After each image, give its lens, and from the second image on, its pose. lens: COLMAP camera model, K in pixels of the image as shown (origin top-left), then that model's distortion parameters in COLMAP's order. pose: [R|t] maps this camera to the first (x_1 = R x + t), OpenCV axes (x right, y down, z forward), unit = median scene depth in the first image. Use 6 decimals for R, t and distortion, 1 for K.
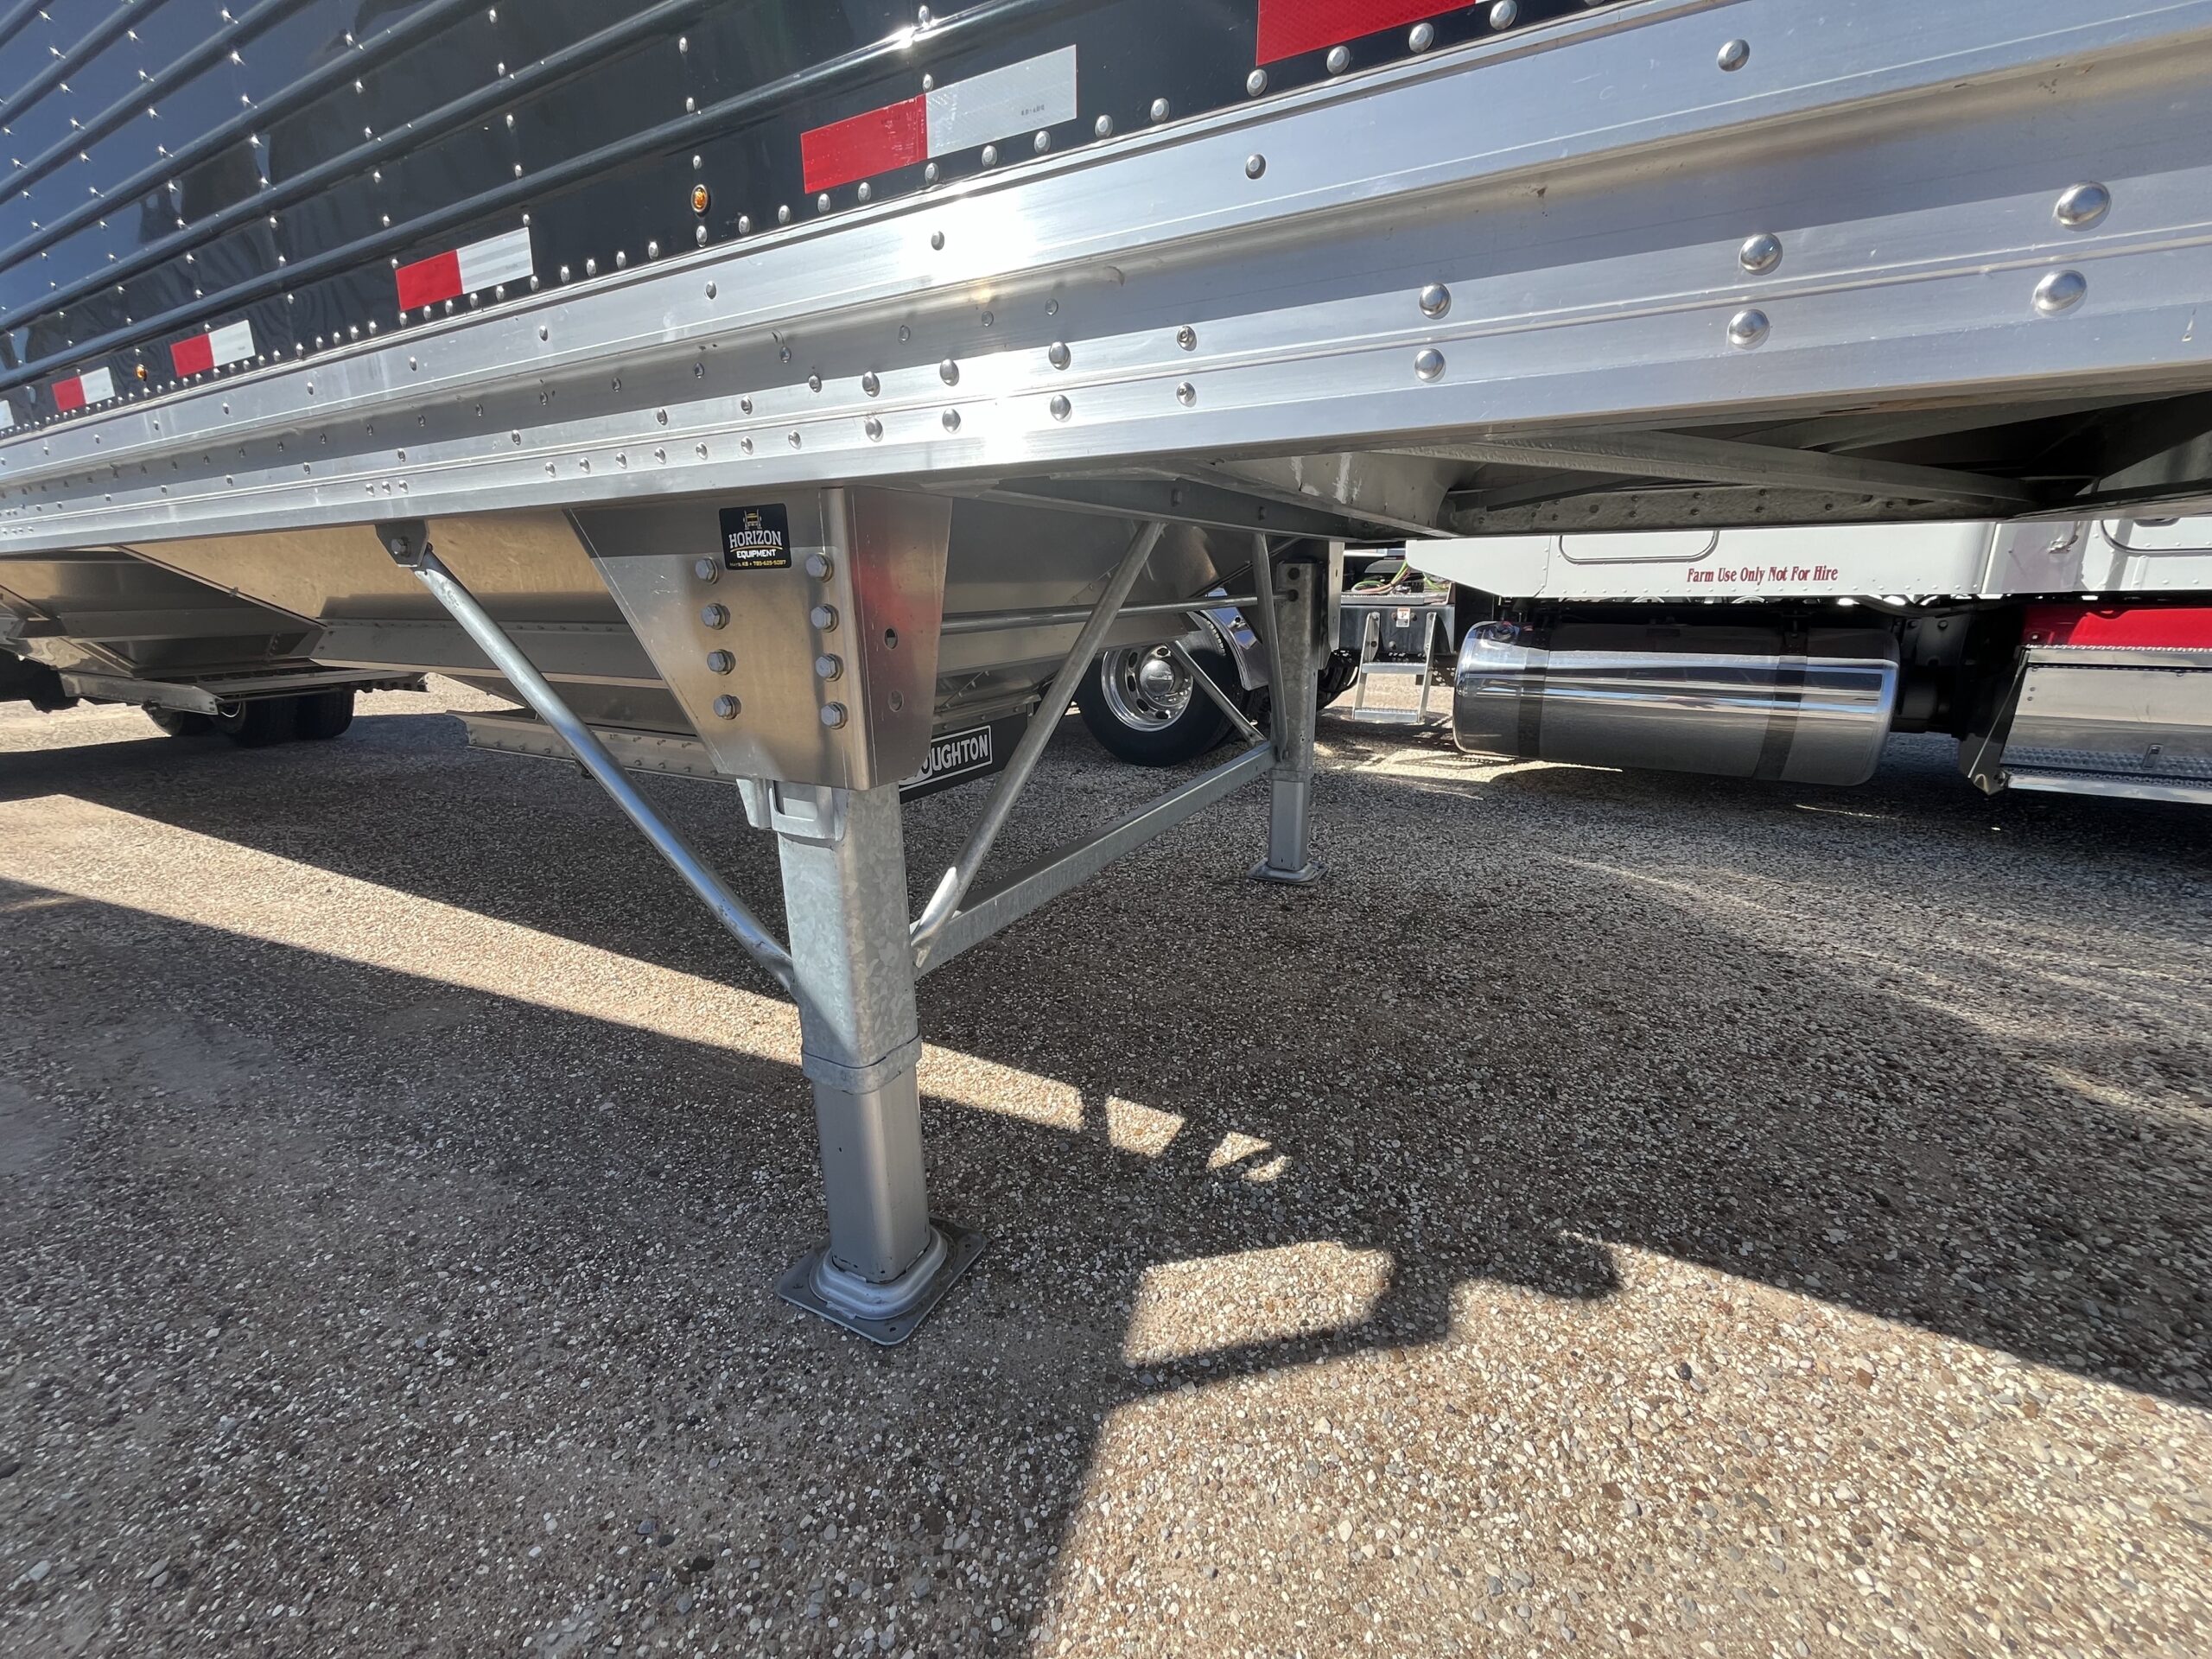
lens RADIAL K [[891.2, 0, 1099.2], [0, 891.2, 824.7], [0, 0, 1]] dist [-0.003694, -0.000149]
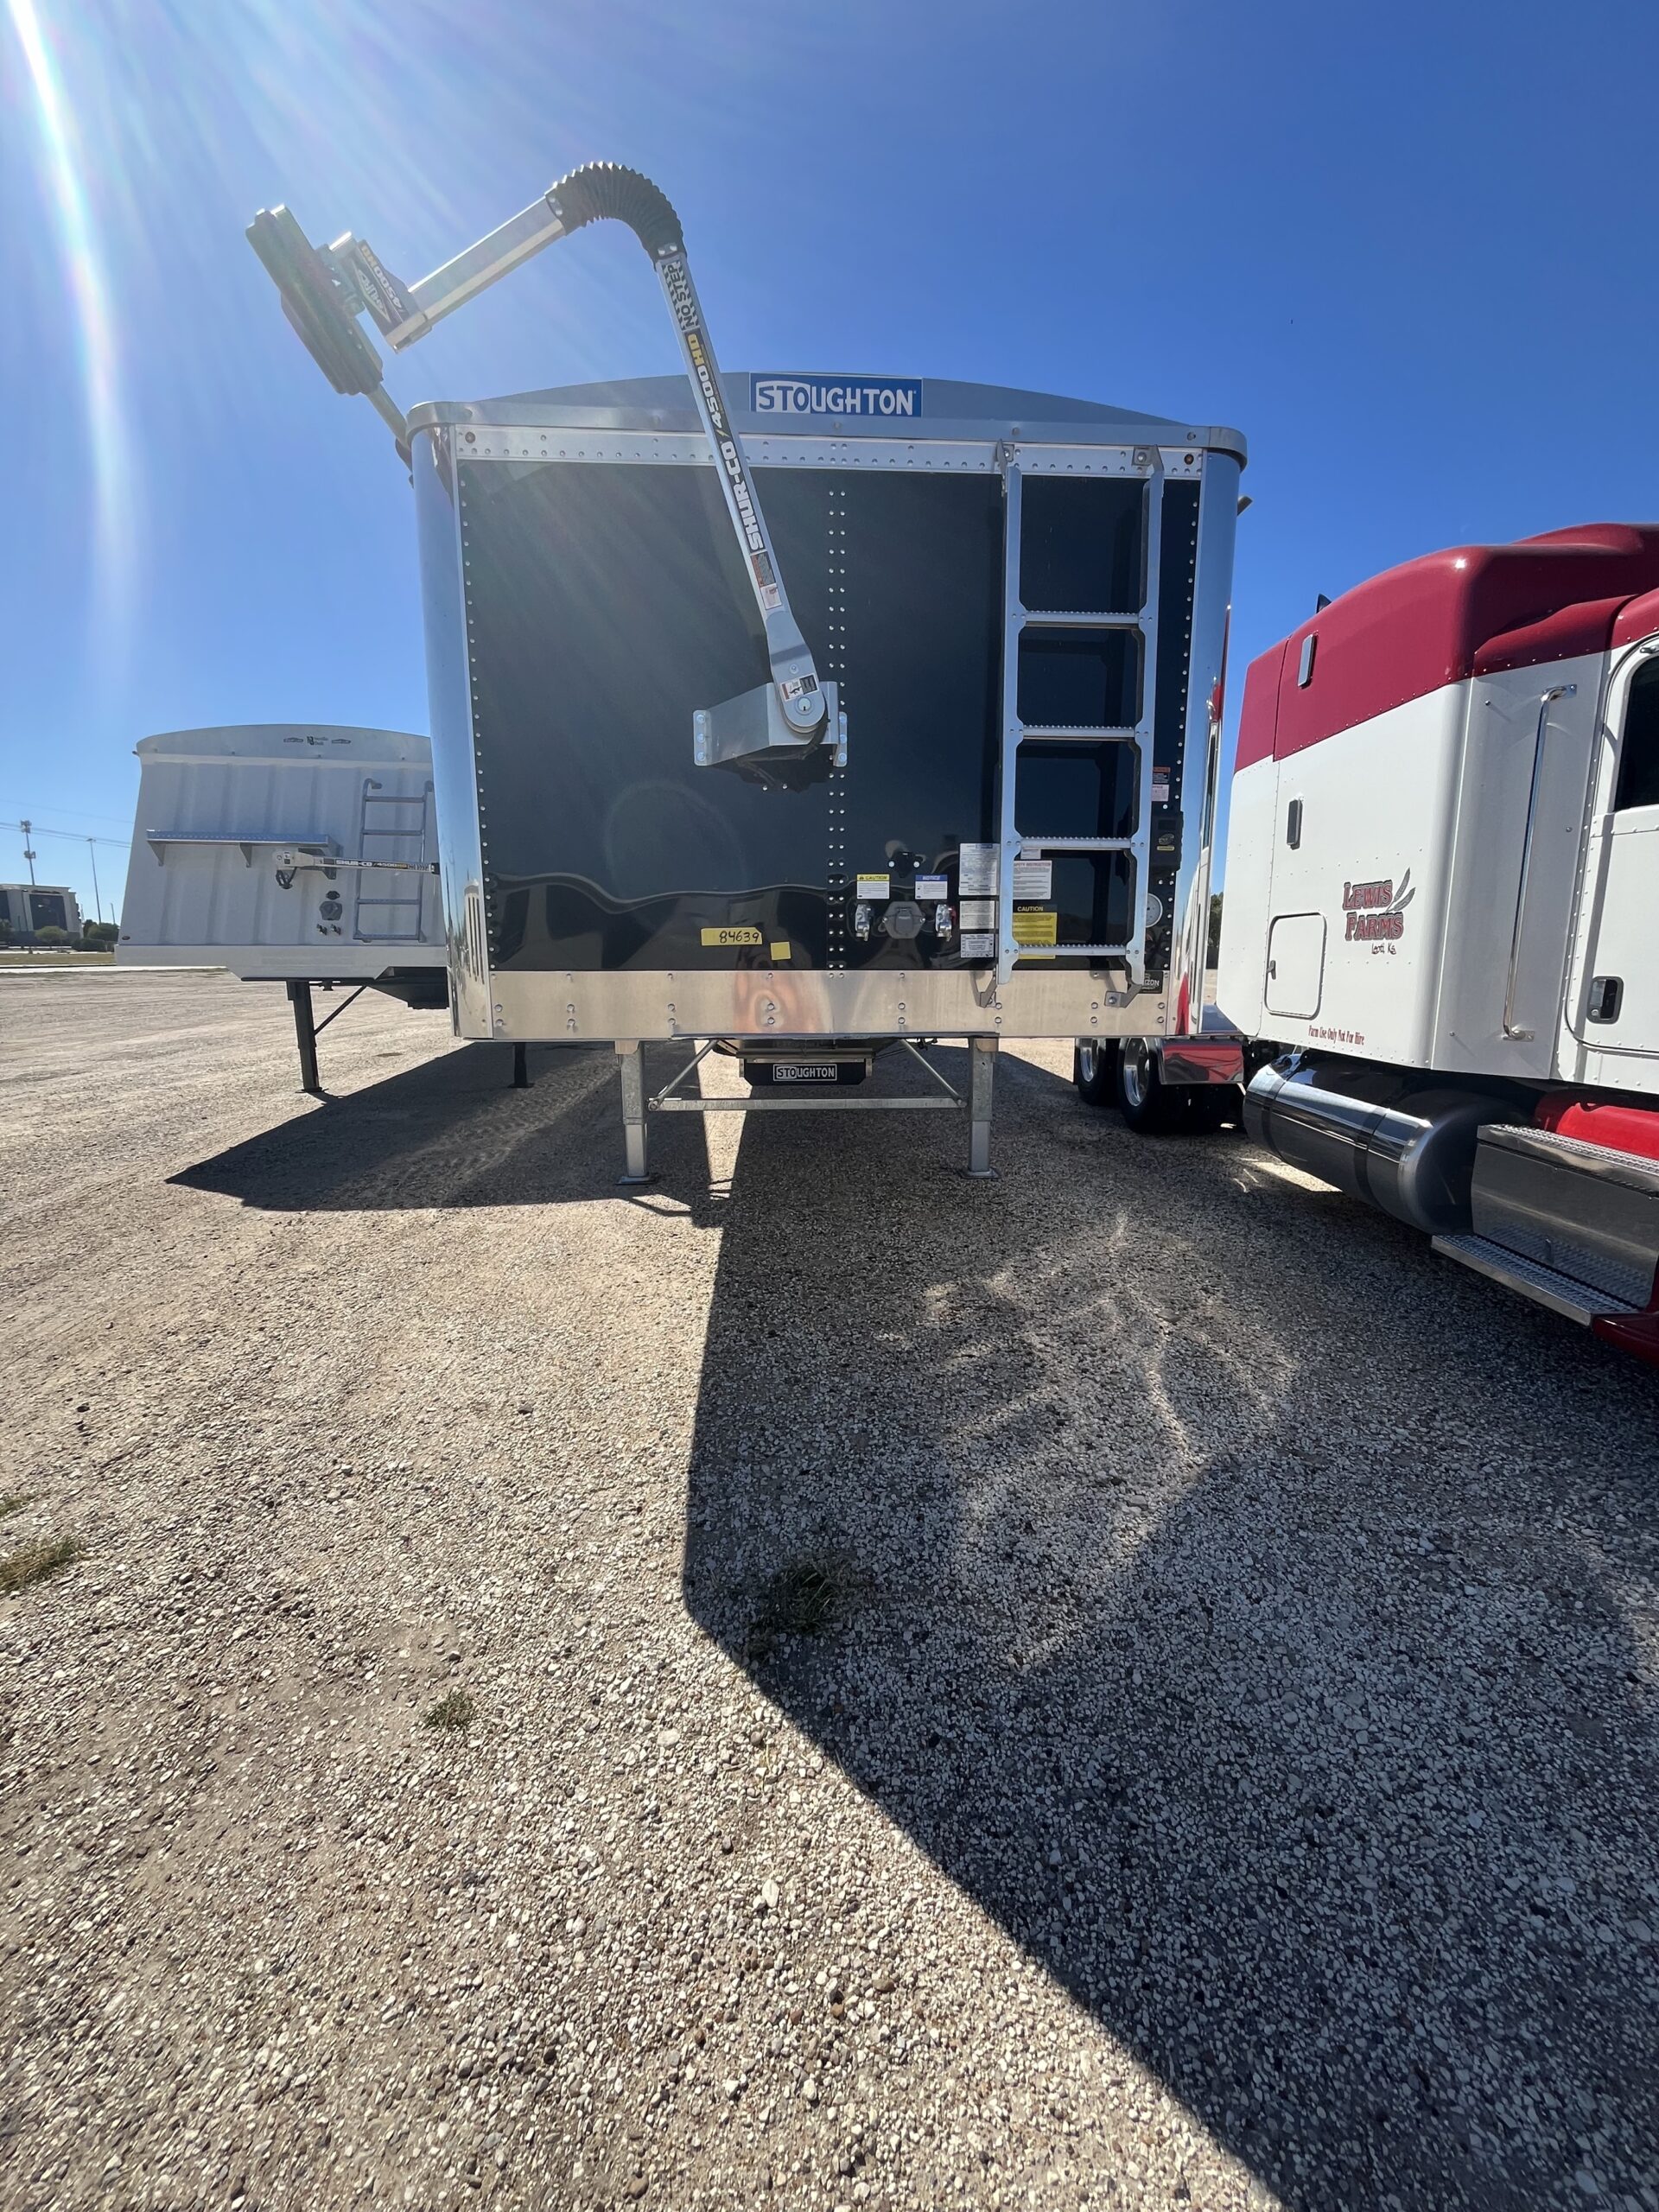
lens RADIAL K [[891.2, 0, 830.8], [0, 891.2, 1101.5], [0, 0, 1]] dist [-0.003694, -0.000149]
pose [[0.518533, 0.157771, -0.840376, 2.117362], [-0.235945, 0.971072, 0.036723, -0.113111], [0.821860, 0.179240, 0.540758, -0.305807]]
